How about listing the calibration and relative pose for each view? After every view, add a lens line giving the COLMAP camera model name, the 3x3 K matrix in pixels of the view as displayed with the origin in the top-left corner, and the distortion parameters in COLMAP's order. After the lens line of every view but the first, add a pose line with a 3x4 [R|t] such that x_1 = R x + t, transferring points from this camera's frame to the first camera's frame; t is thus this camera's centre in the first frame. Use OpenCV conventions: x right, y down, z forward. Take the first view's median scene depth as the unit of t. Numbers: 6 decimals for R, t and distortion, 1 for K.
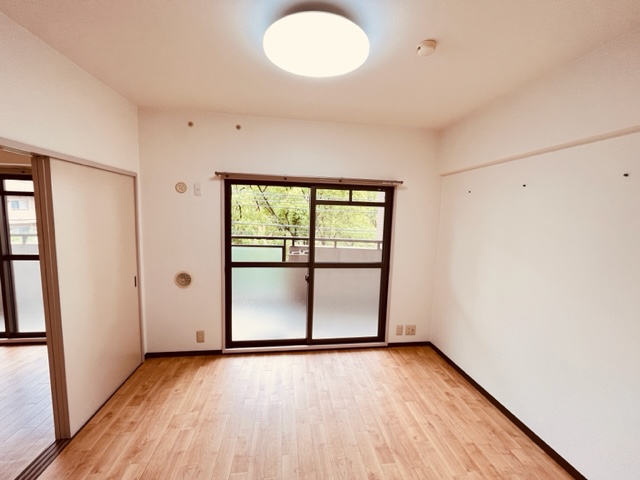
lens RADIAL K [[260.0, 0, 320.0], [0, 260.0, 240.0], [0, 0, 1]] dist [-0.002478, -0.000249]
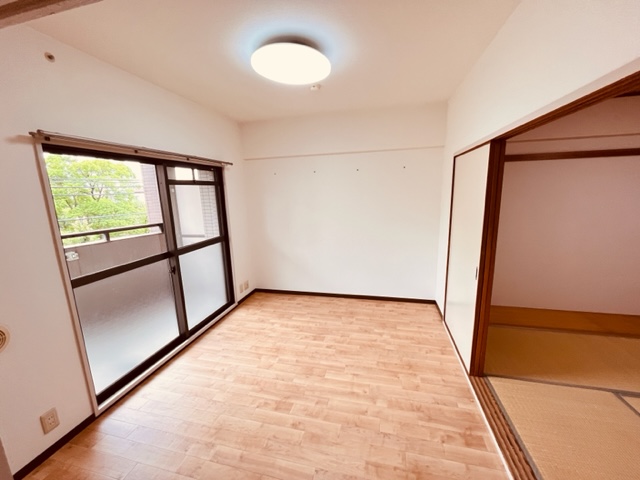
lens RADIAL K [[260.0, 0, 320.0], [0, 260.0, 240.0], [0, 0, 1]] dist [-0.002478, -0.000249]
pose [[0.359734, -0.209500, 0.909231, -0.651495], [0.134752, 0.975916, 0.171550, -0.032800], [-0.923273, 0.060808, 0.379301, 0.199978]]
